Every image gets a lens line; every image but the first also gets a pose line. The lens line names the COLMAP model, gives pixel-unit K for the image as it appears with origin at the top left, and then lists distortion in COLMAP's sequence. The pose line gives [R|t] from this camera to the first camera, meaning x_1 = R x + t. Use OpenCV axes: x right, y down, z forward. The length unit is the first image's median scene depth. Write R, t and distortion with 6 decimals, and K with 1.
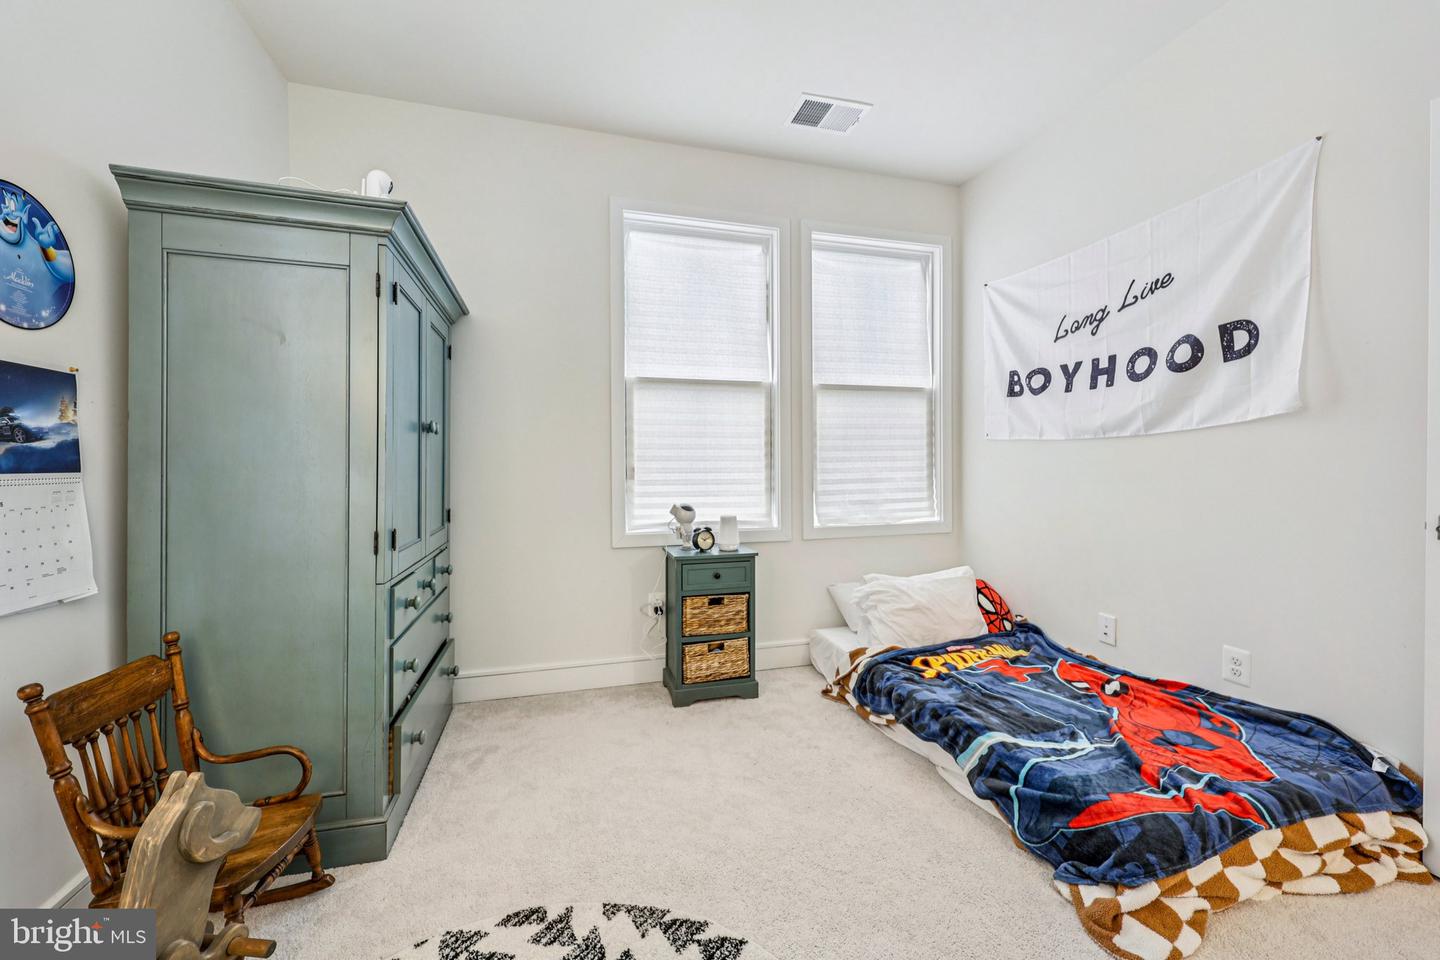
lens RADIAL K [[583.7, 0, 726.1], [0, 583.7, 473.0], [0, 0, 1]] dist [0.001060, 0.000187]
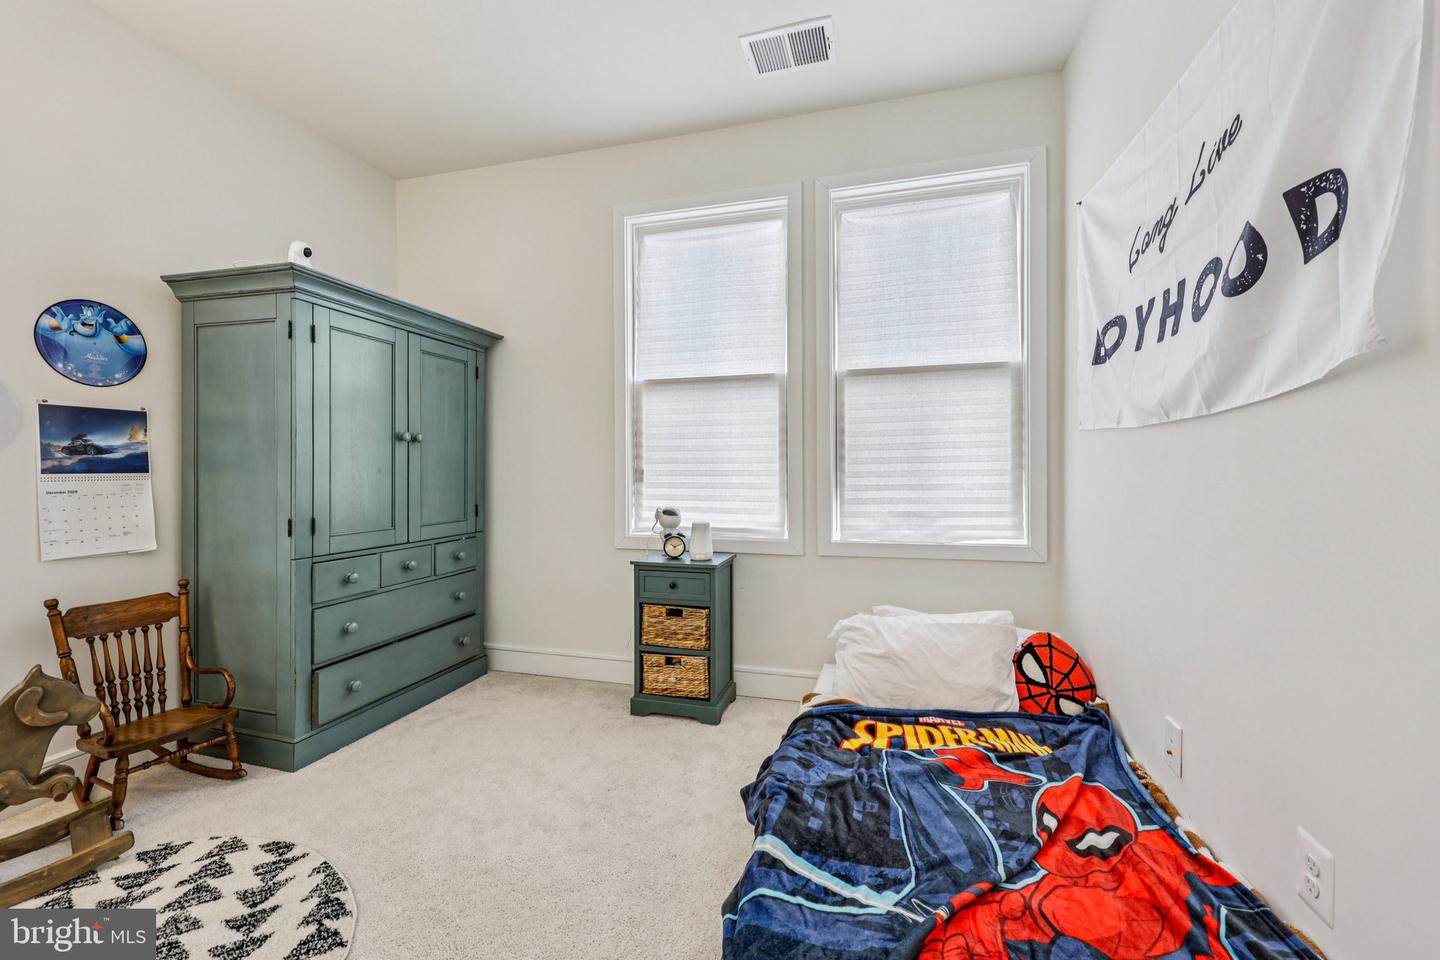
lens RADIAL K [[582.3, 0, 722.1], [0, 582.3, 476.0], [0, 0, 1]] dist [0.001208, 0.000065]
pose [[0.848505, 0.007864, -0.529129, 0.541010], [-0.006467, 0.999969, 0.004492, -0.005055], [0.529148, -0.000389, 0.848530, 0.242557]]
